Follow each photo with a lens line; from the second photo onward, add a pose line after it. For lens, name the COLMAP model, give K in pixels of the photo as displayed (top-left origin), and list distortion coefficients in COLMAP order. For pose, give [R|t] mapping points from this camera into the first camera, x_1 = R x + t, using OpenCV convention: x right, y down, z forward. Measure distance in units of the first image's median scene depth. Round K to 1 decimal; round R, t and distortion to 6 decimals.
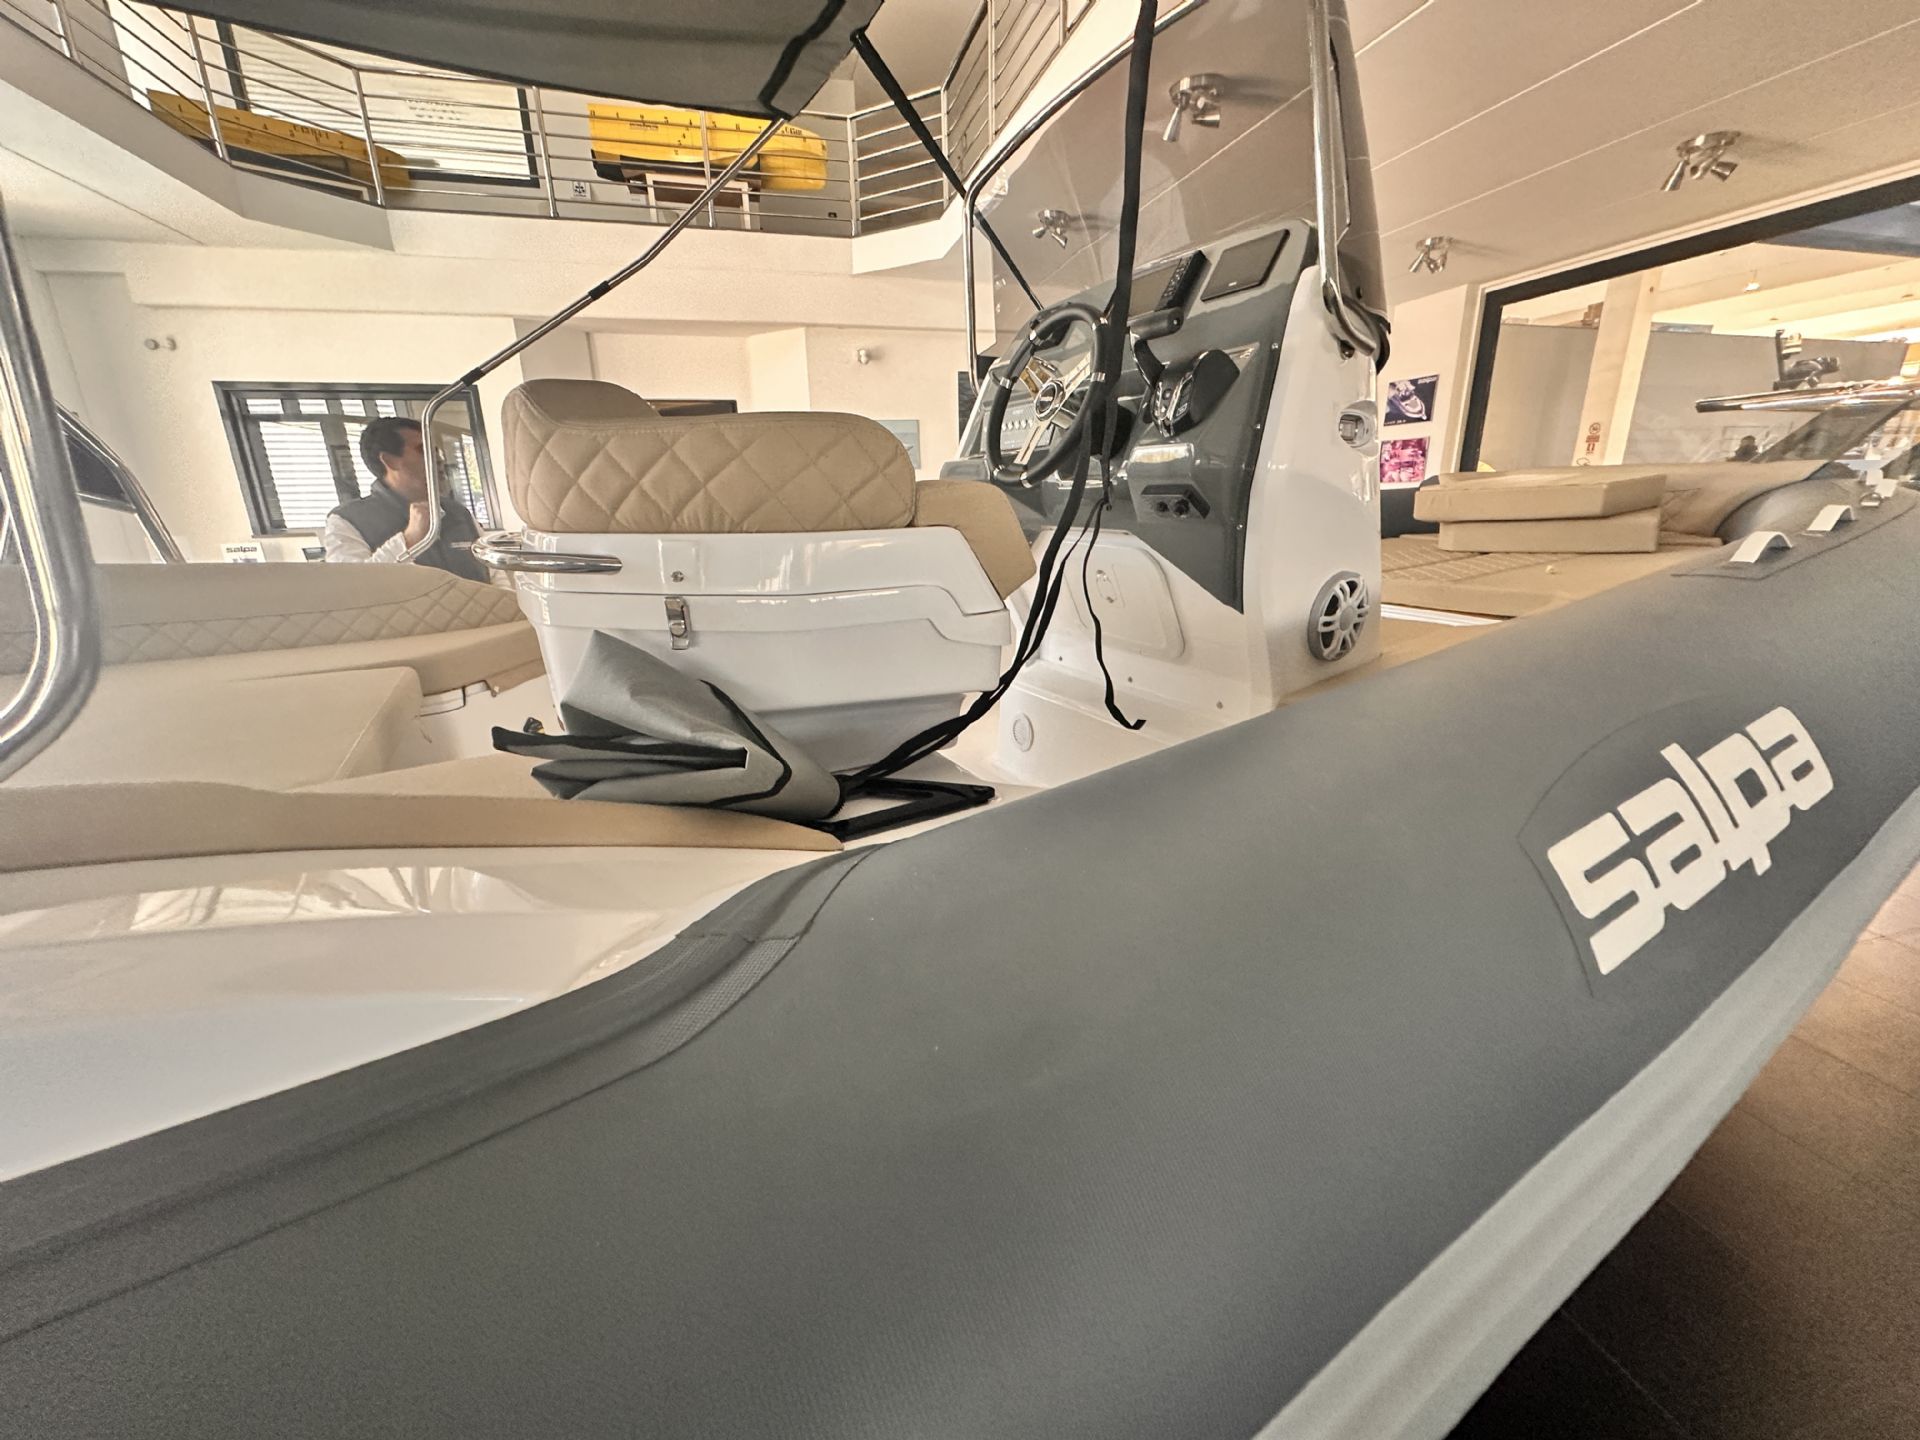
lens RADIAL K [[766.5, 0, 961.0], [0, 766.5, 719.7], [0, 0, 1]] dist [-0.001862, 0.000577]
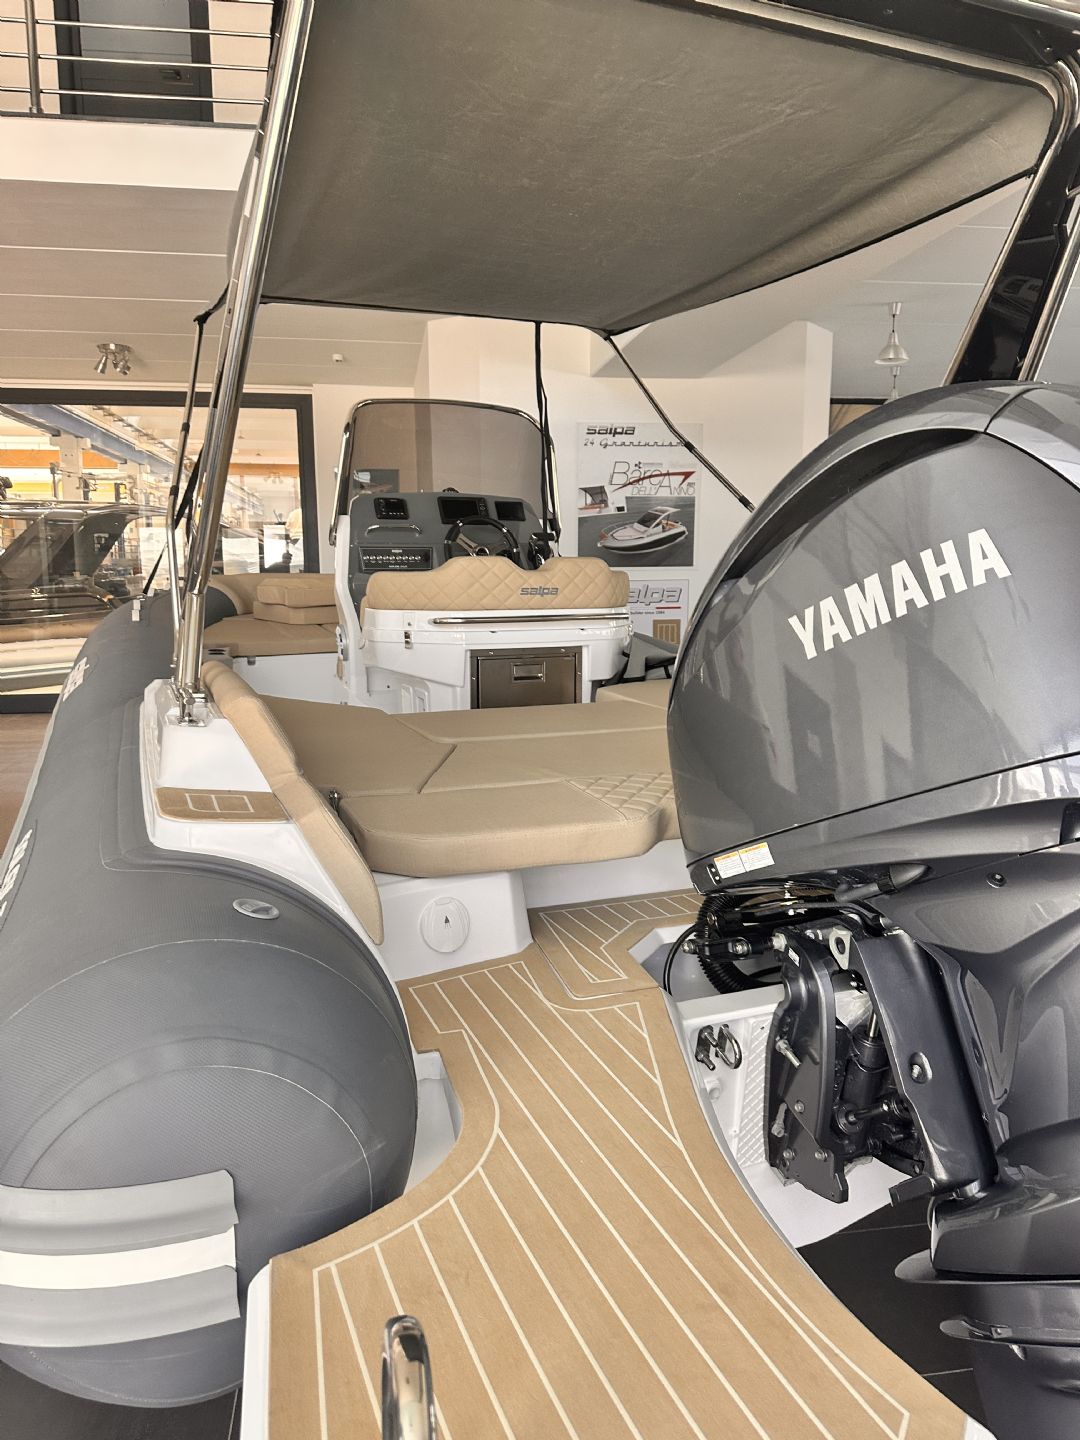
lens RADIAL K [[1013.6, 0, 530.8], [0, 1013.6, 718.2], [0, 0, 1]] dist [0.058285, -0.070268]
pose [[0.122889, -0.130230, 0.983839, -0.663070], [0.282392, 0.954960, 0.091134, -0.041570], [-0.951395, 0.266629, 0.154130, 0.118391]]
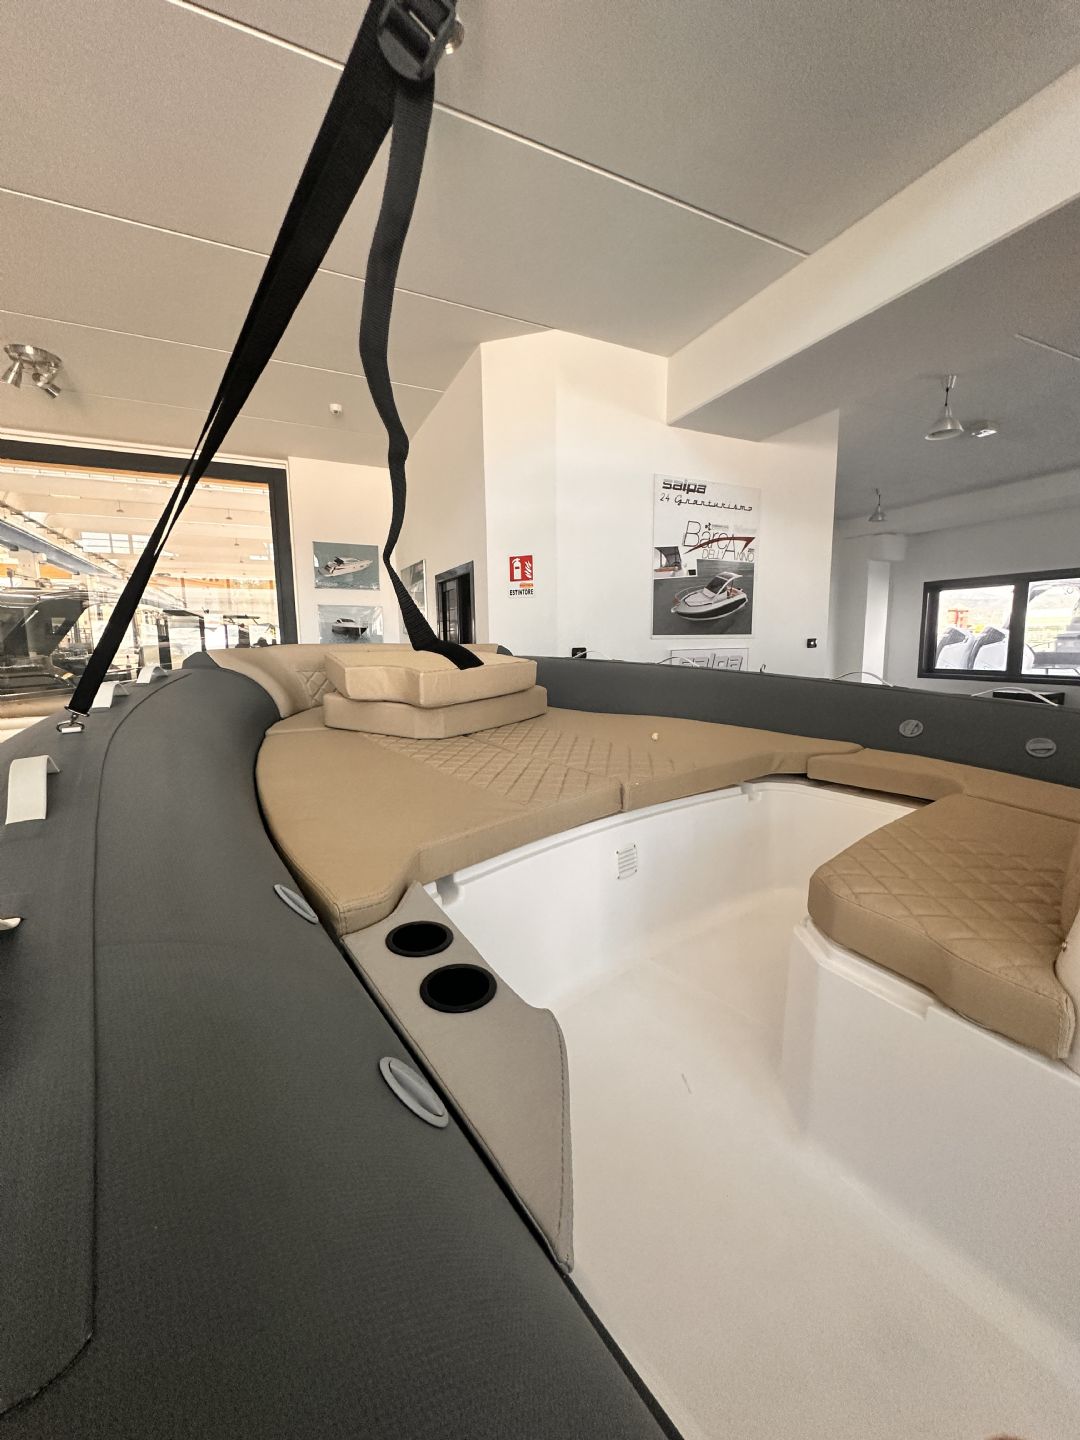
lens RADIAL K [[574.9, 0, 545.5], [0, 574.9, 718.7], [0, 0, 1]] dist [-0.001862, 0.000577]
pose [[-0.176098, -0.108661, 0.978357, 0.001873], [0.294748, 0.942468, 0.157727, -0.140857], [-0.939209, 0.316144, -0.133939, 0.445140]]
